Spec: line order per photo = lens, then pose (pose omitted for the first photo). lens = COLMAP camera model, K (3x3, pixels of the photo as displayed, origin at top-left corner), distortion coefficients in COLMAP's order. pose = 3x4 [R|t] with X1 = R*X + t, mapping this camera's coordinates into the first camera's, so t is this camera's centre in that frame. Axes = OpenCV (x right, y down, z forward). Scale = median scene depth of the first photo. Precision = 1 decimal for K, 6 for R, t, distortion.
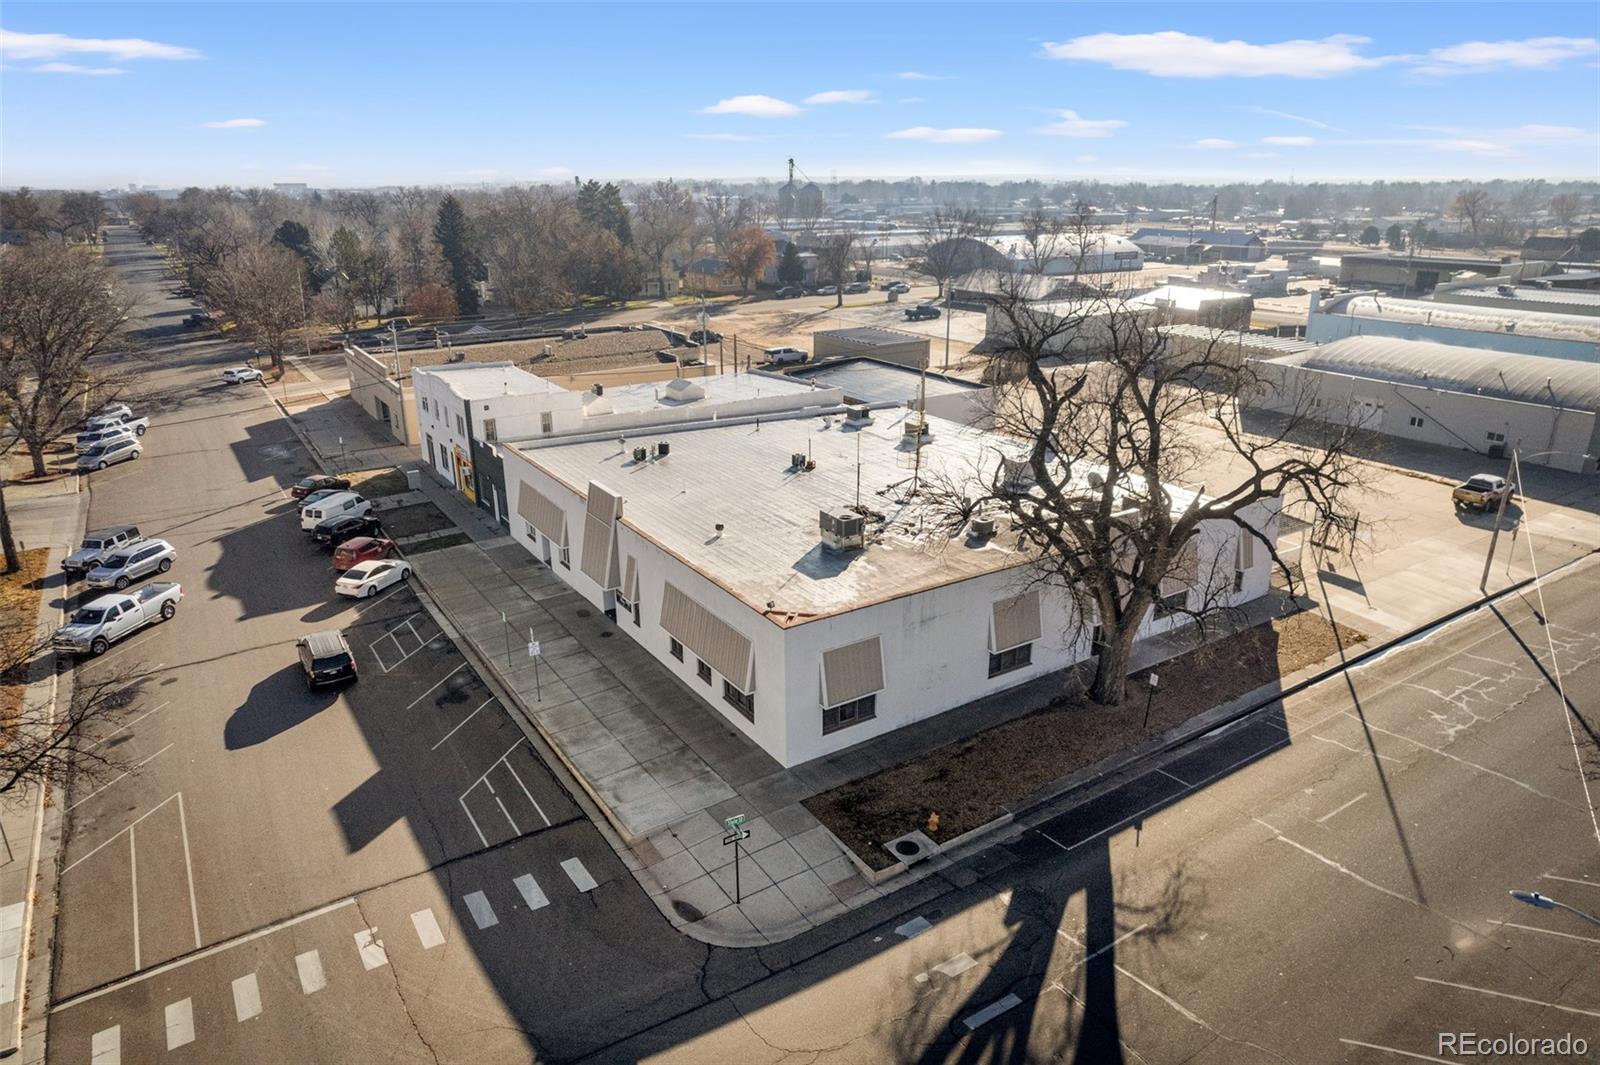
lens RADIAL K [[1028.0, 0, 811.2], [0, 1028.0, 534.4], [0, 0, 1]] dist [-0.081638, 0.074471]
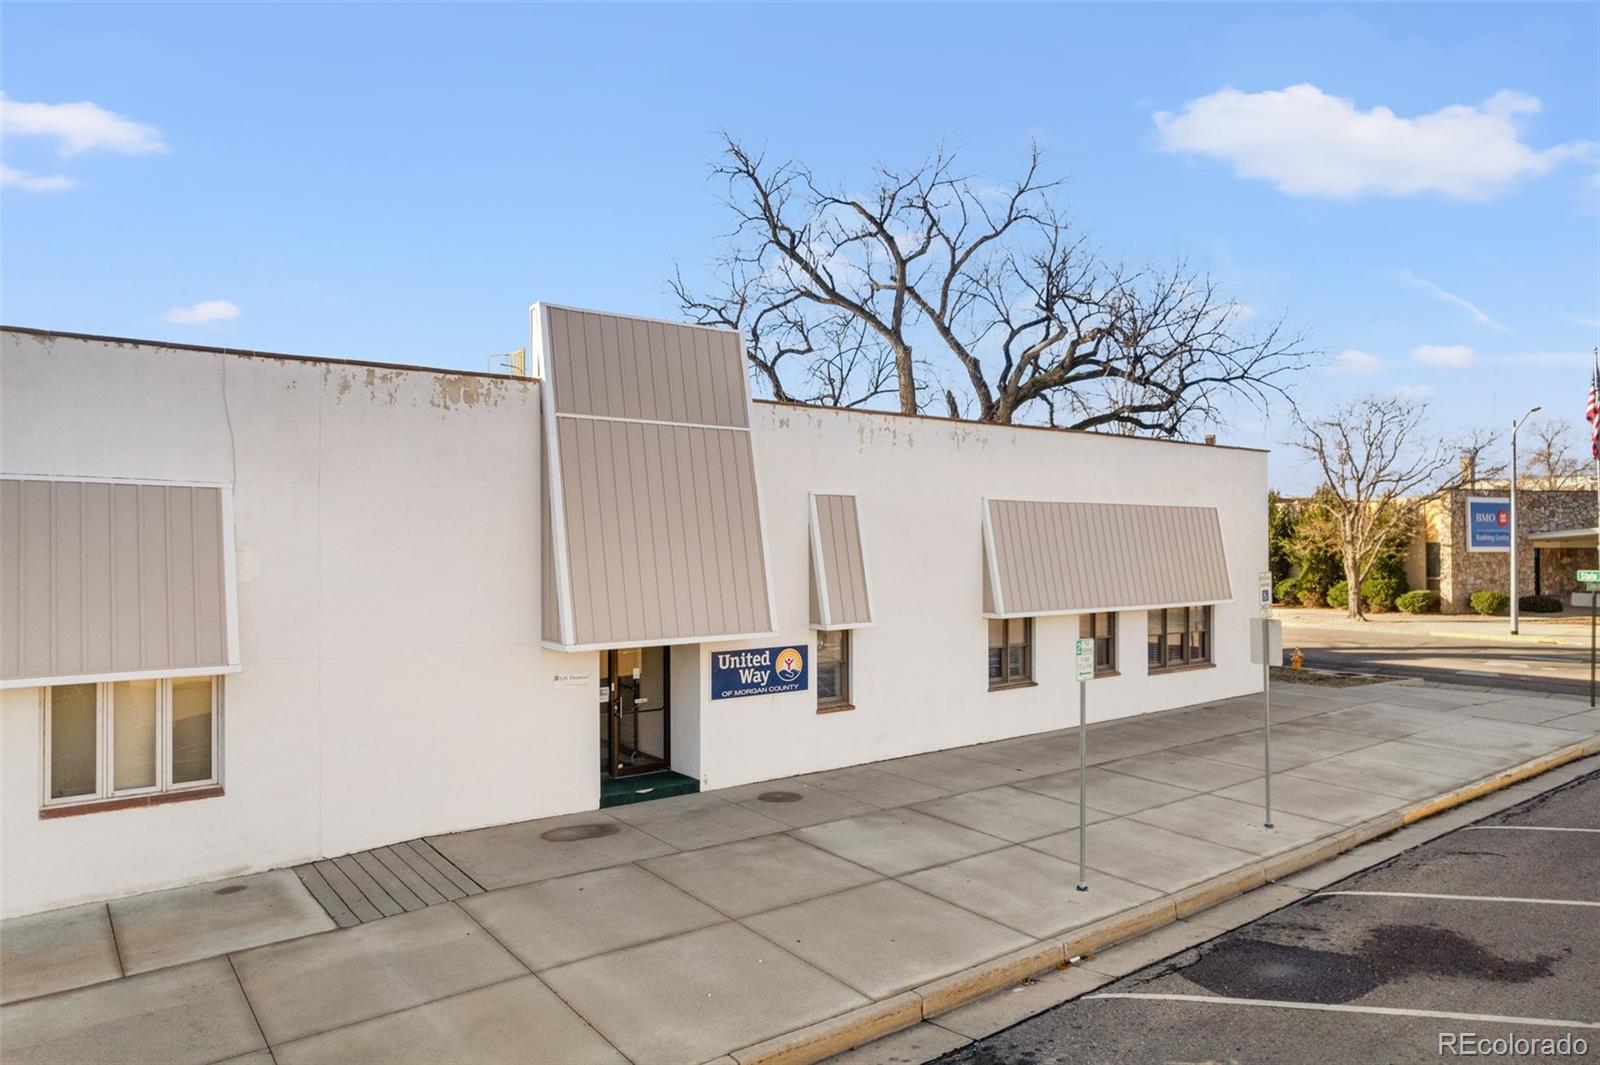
lens RADIAL K [[1028.0, 0, 811.2], [0, 1028.0, 534.4], [0, 0, 1]] dist [-0.081638, 0.074471]
pose [[-0.062716, 0.016560, 0.997894, -0.450794], [0.338538, 0.940936, 0.005662, 0.025876], [-0.938860, 0.338180, -0.064618, 0.898304]]
